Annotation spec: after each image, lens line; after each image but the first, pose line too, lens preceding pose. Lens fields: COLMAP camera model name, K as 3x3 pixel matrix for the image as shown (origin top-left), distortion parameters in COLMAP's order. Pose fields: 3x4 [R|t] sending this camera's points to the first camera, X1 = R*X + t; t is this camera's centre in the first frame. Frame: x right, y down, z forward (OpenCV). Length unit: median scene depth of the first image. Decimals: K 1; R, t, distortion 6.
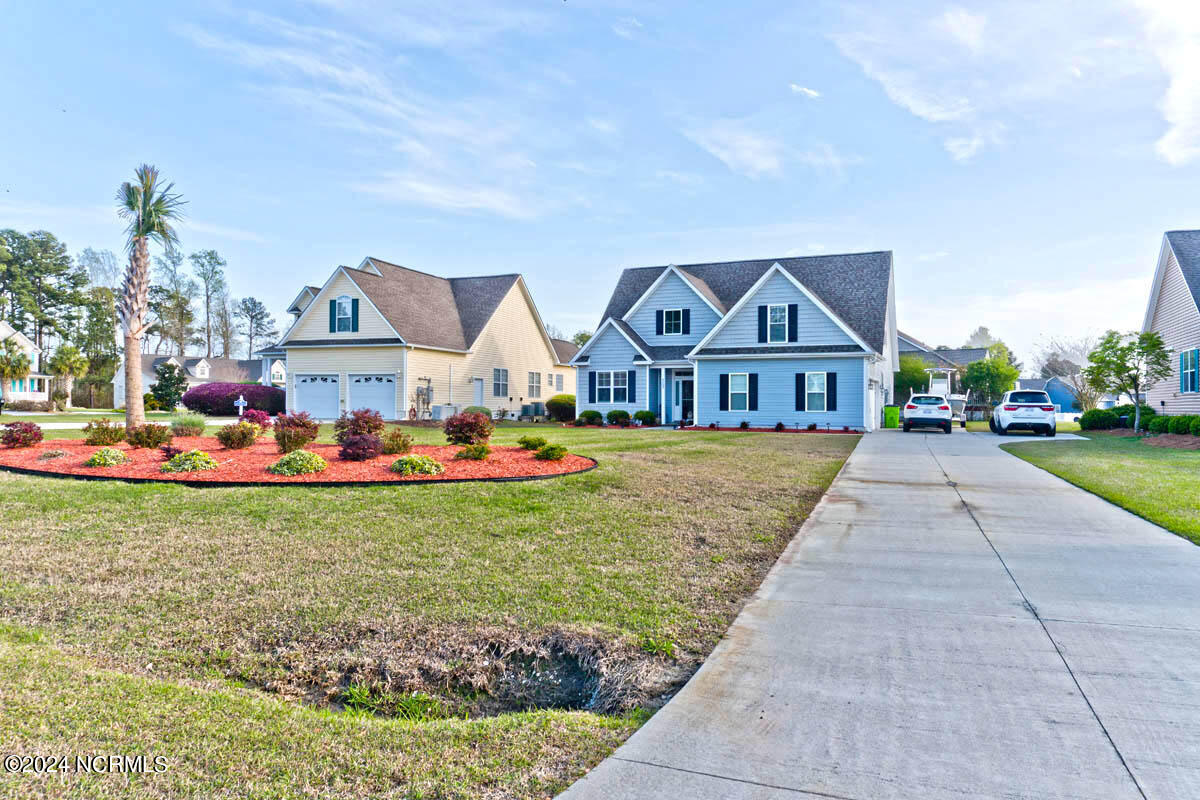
lens RADIAL K [[803.7, 0, 594.2], [0, 803.7, 396.2], [0, 0, 1]] dist [-0.003863, -0.007664]
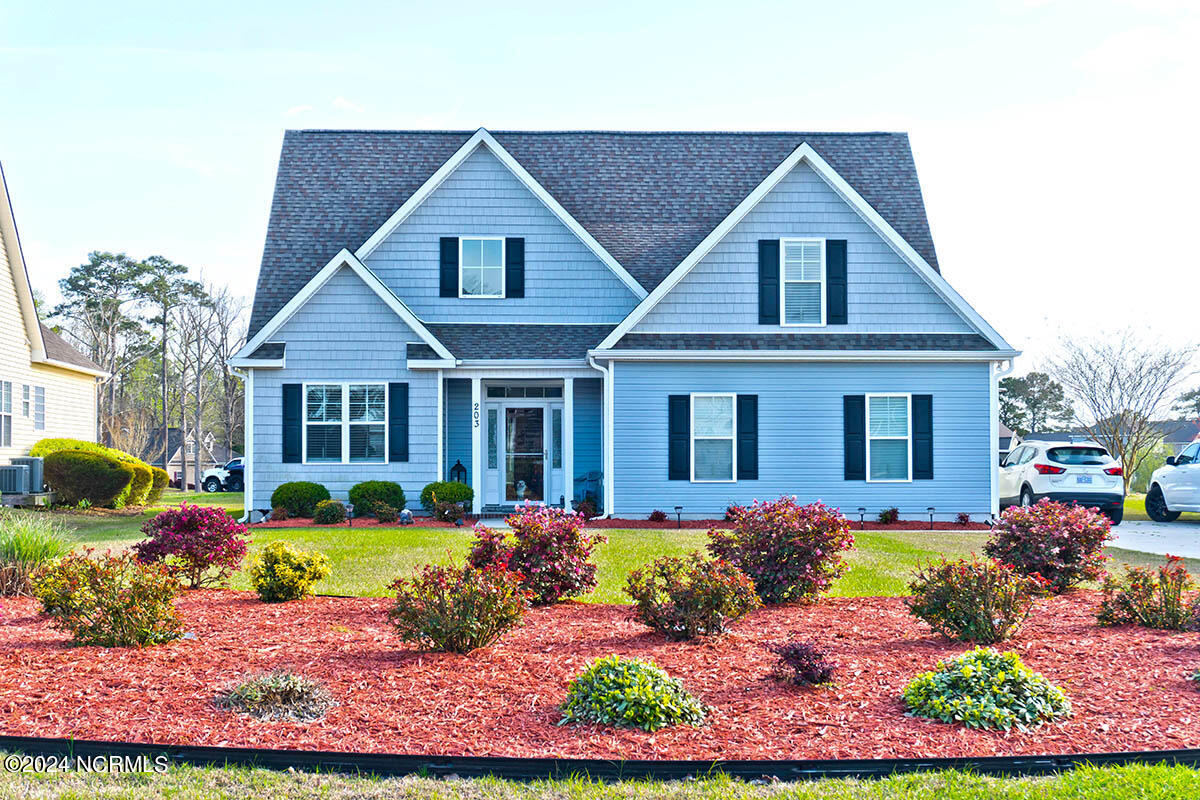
lens RADIAL K [[1845.2, 0, 601.4], [0, 1845.2, 404.3], [0, 0, 1]] dist [-0.002045, 0.000000]
pose [[0.907824, 0.008910, 0.419256, -0.248732], [-0.001391, 0.999833, -0.018236, -0.004133], [-0.419348, 0.015972, 0.907685, 0.110869]]
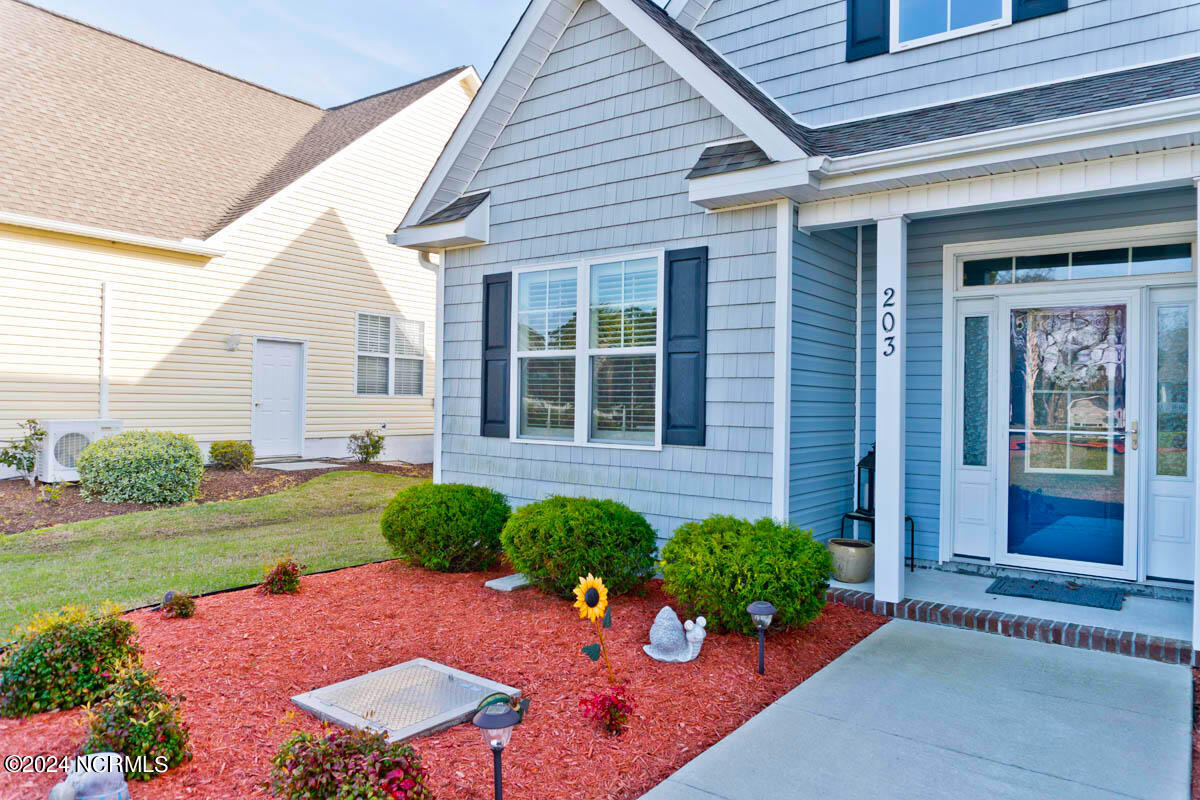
lens RADIAL K [[803.7, 0, 605.3], [0, 803.7, 400.3], [0, 0, 1]] dist [-0.003863, -0.007664]
pose [[0.972868, 0.010844, -0.231106, 0.068143], [-0.008430, 0.999899, 0.011429, -0.002817], [0.231207, -0.009171, 0.972861, 0.830839]]
